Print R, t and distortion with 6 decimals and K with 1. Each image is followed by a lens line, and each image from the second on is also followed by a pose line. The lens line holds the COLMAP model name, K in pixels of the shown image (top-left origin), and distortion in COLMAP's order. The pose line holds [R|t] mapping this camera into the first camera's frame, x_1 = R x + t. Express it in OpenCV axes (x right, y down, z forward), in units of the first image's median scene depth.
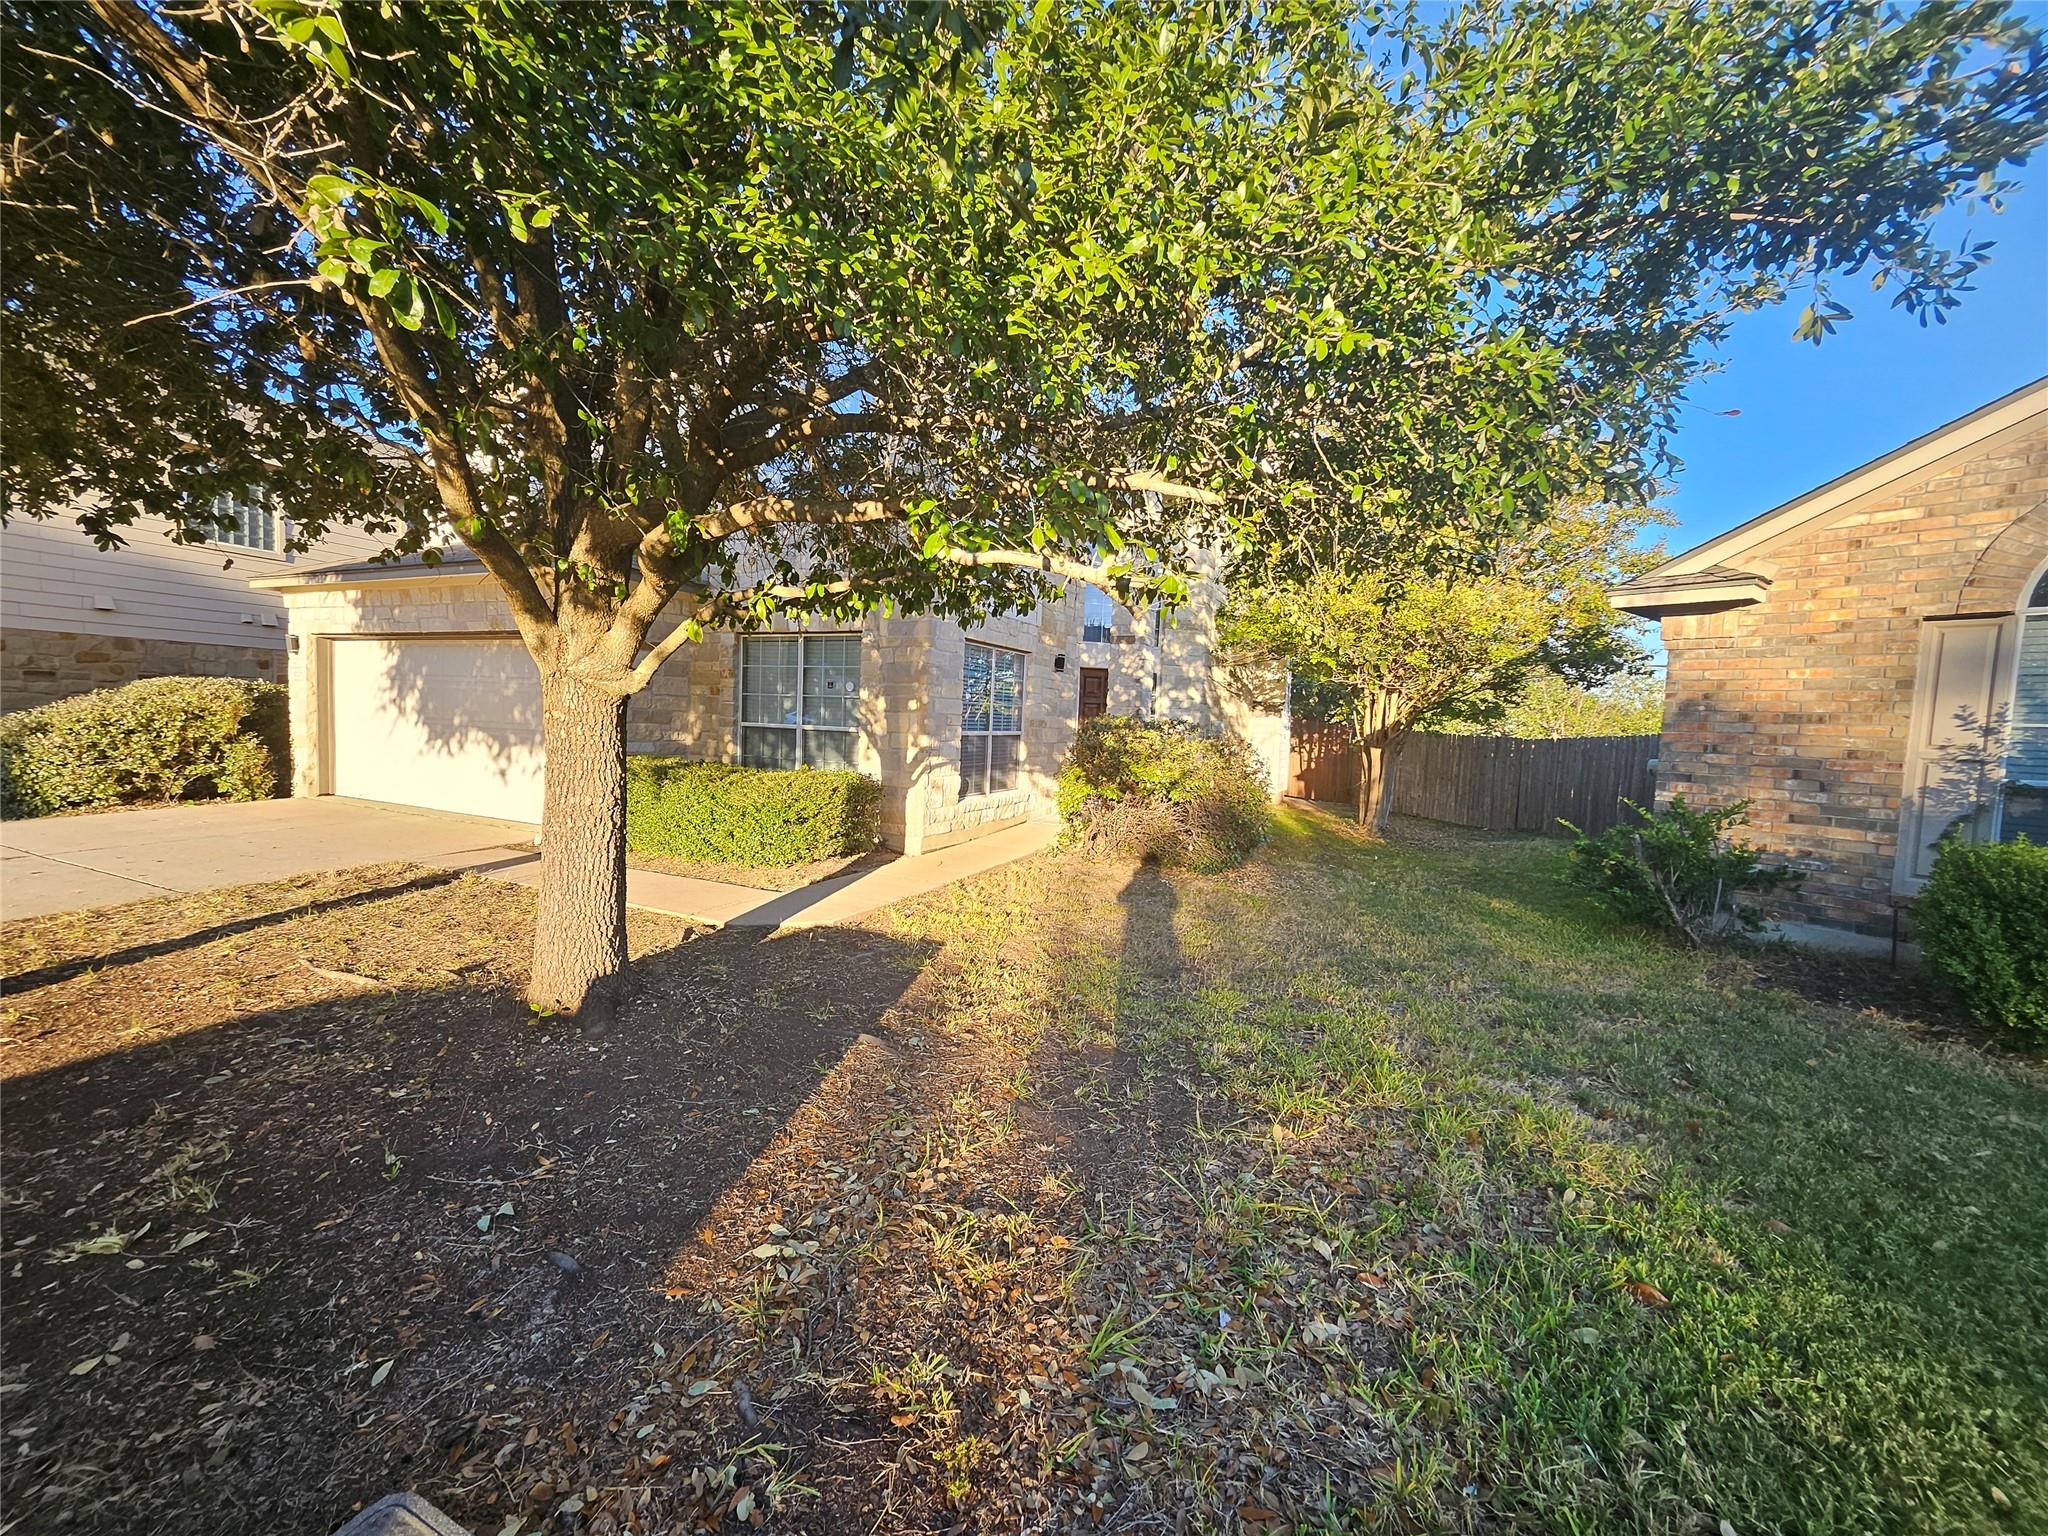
lens RADIAL K [[812.0, 0, 1019.3], [0, 812.0, 767.4], [0, 0, 1]] dist [0.001452, 0.000416]
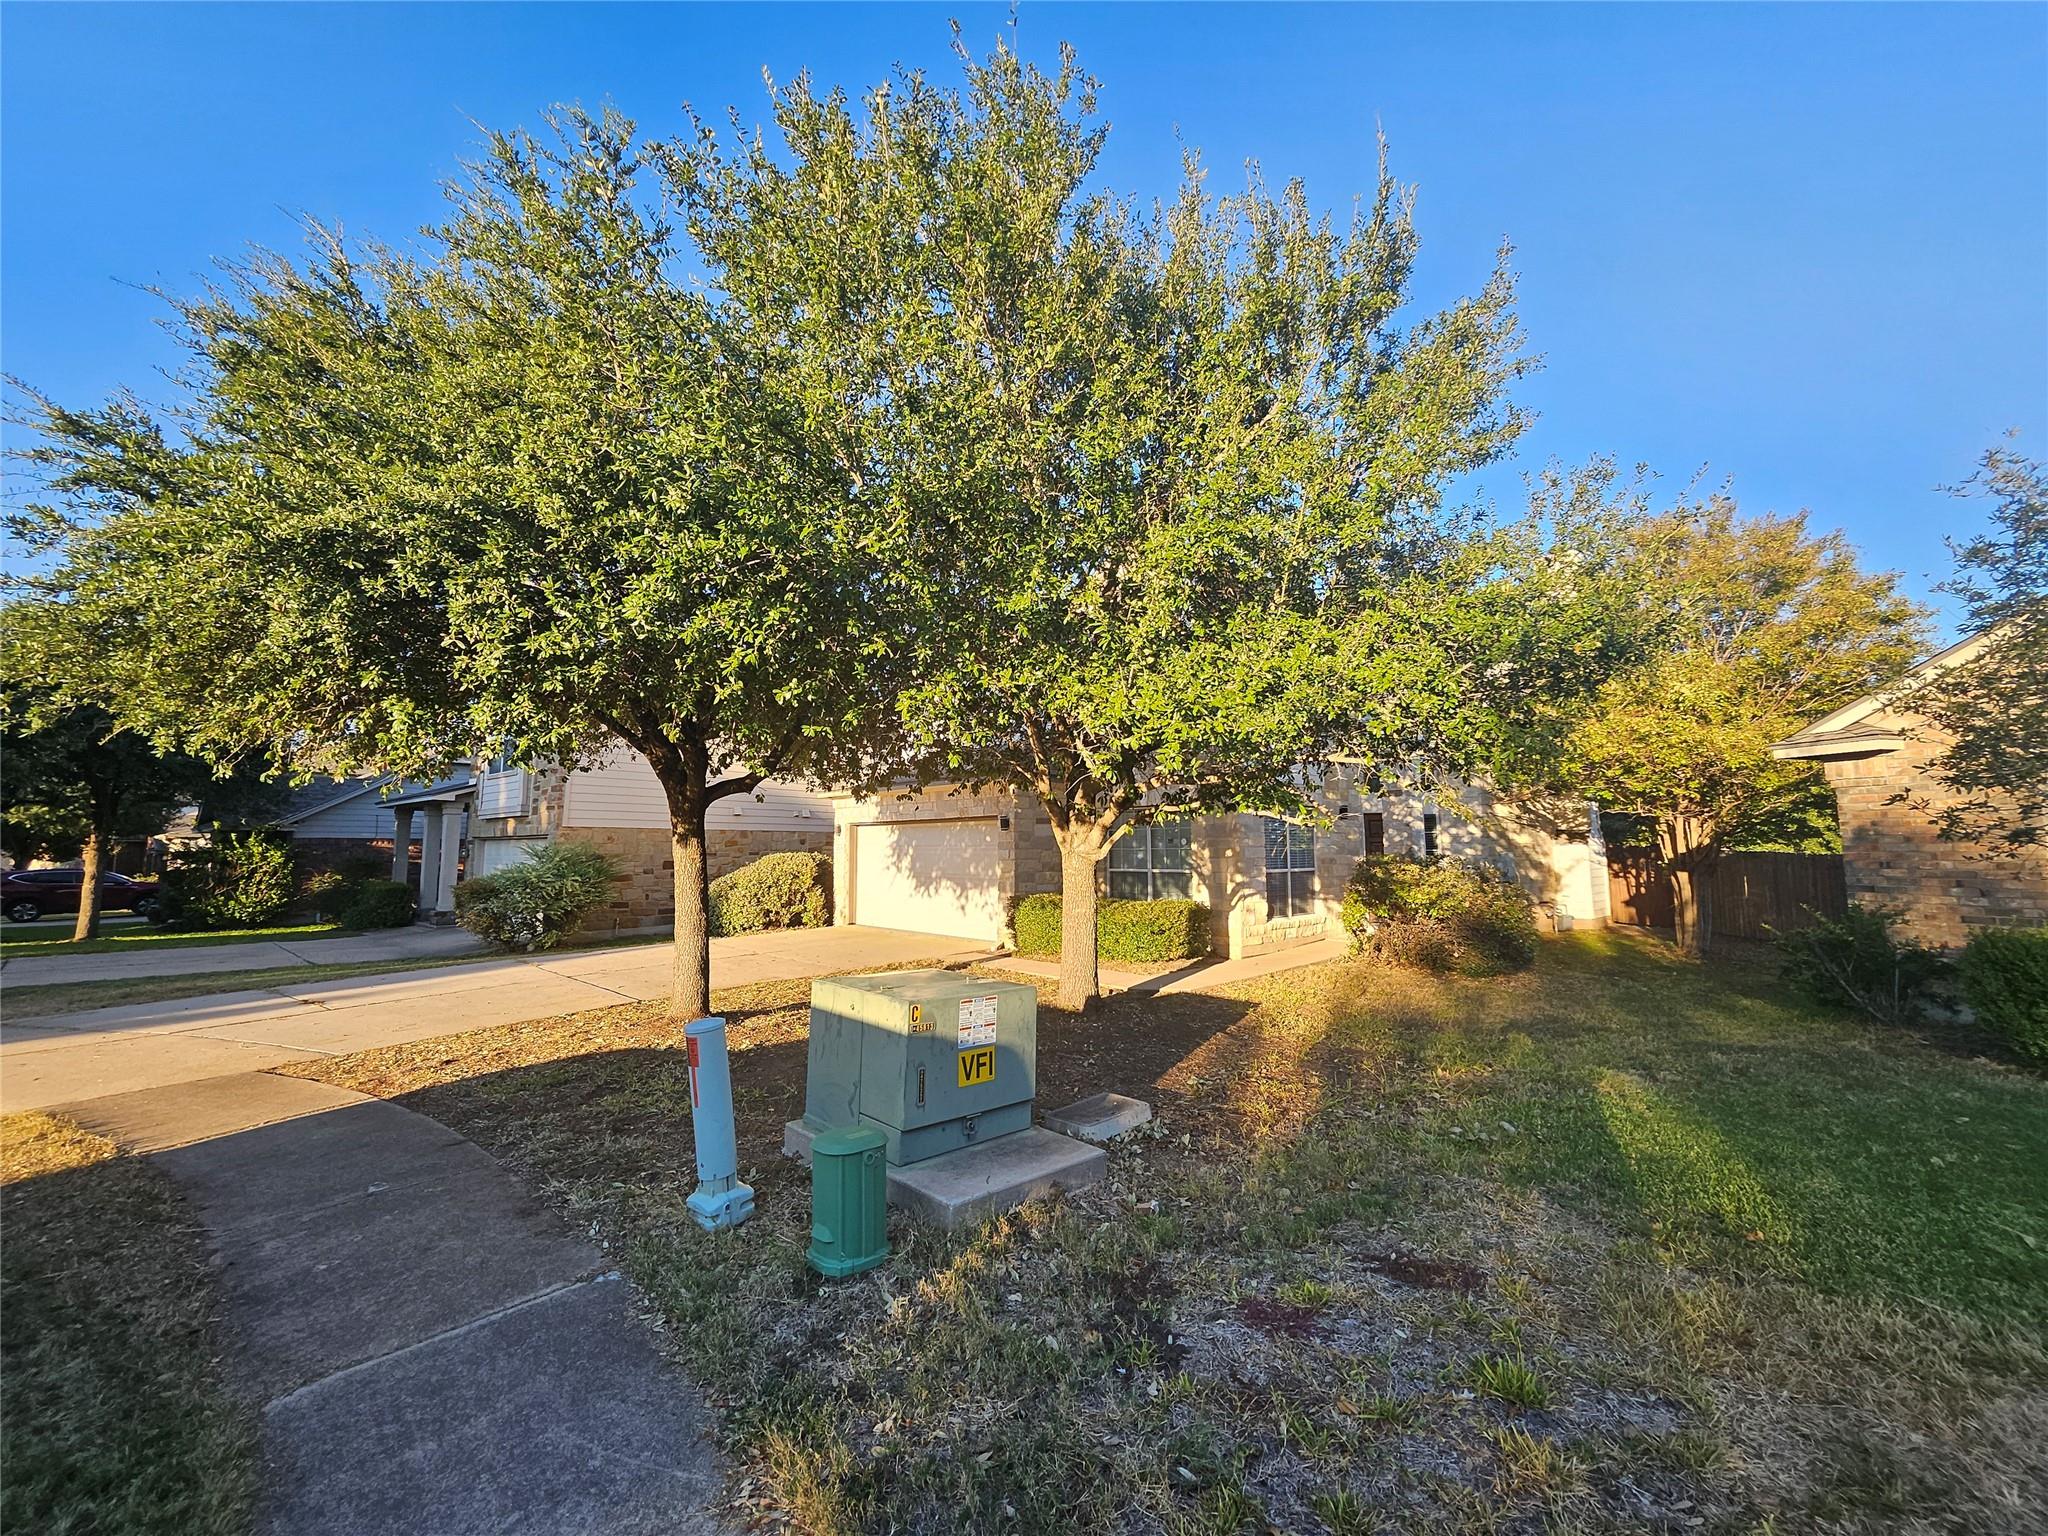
lens RADIAL K [[812.0, 0, 1019.3], [0, 812.0, 767.4], [0, 0, 1]] dist [0.001452, 0.000416]
pose [[0.930708, -0.080031, -0.356899, 0.044751], [0.018586, 0.984856, -0.172375, 0.013727], [0.365290, 0.153798, 0.918101, -0.440071]]
